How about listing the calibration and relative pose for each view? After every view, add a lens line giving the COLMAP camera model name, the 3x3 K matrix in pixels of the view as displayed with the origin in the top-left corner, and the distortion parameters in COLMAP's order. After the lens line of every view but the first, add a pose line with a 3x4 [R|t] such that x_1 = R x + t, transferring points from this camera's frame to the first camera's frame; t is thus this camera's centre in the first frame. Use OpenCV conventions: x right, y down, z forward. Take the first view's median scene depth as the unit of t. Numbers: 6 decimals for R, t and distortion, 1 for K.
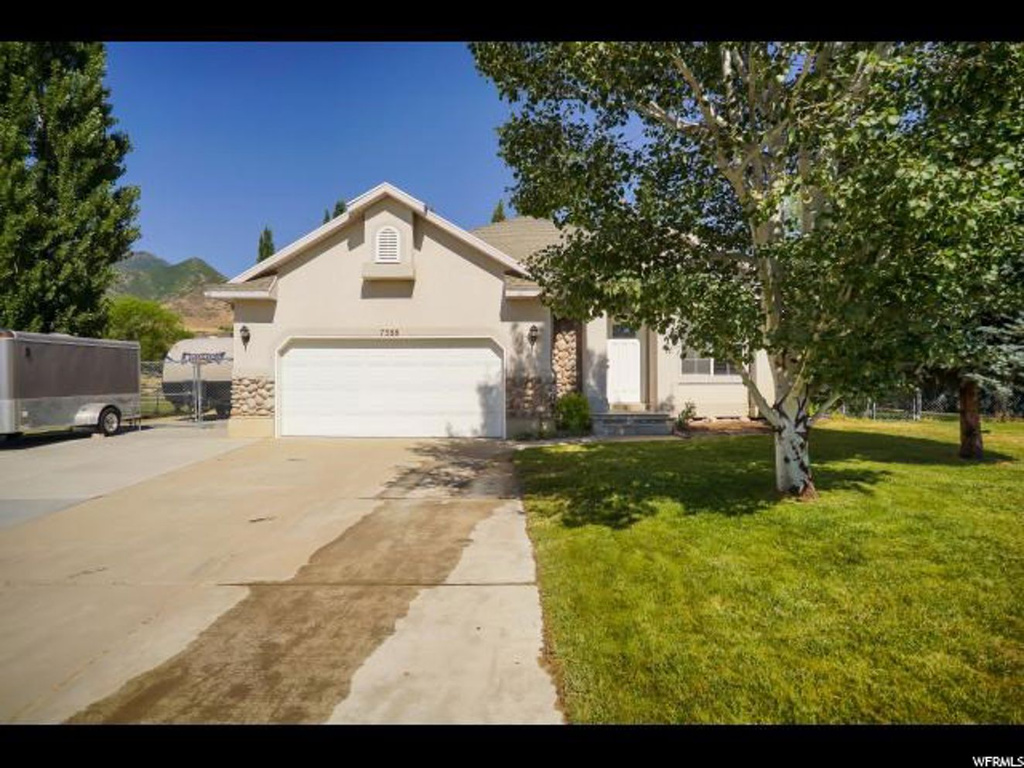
lens RADIAL K [[535.7, 0, 507.2], [0, 535.7, 386.2], [0, 0, 1]] dist [-0.045221, 0.002218]
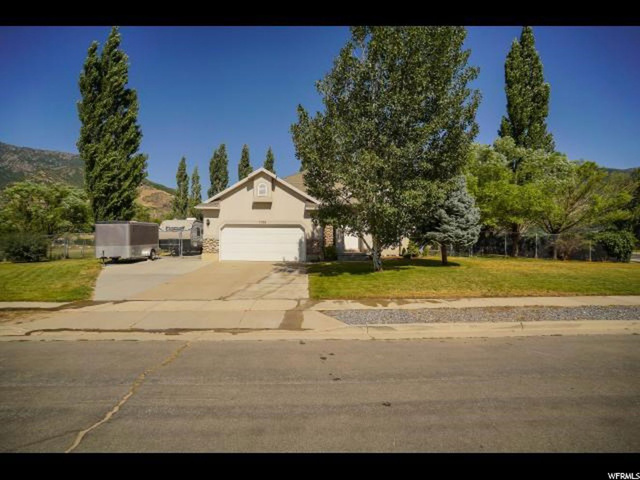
lens RADIAL K [[334.8, 0, 317.0], [0, 334.8, 241.4], [0, 0, 1]] dist [-0.045221, 0.002218]
pose [[0.999701, 0.006688, 0.023507, 0.014274], [-0.006684, 0.999978, -0.000229, -0.004986], [-0.023508, 0.000072, 0.999724, -0.688377]]
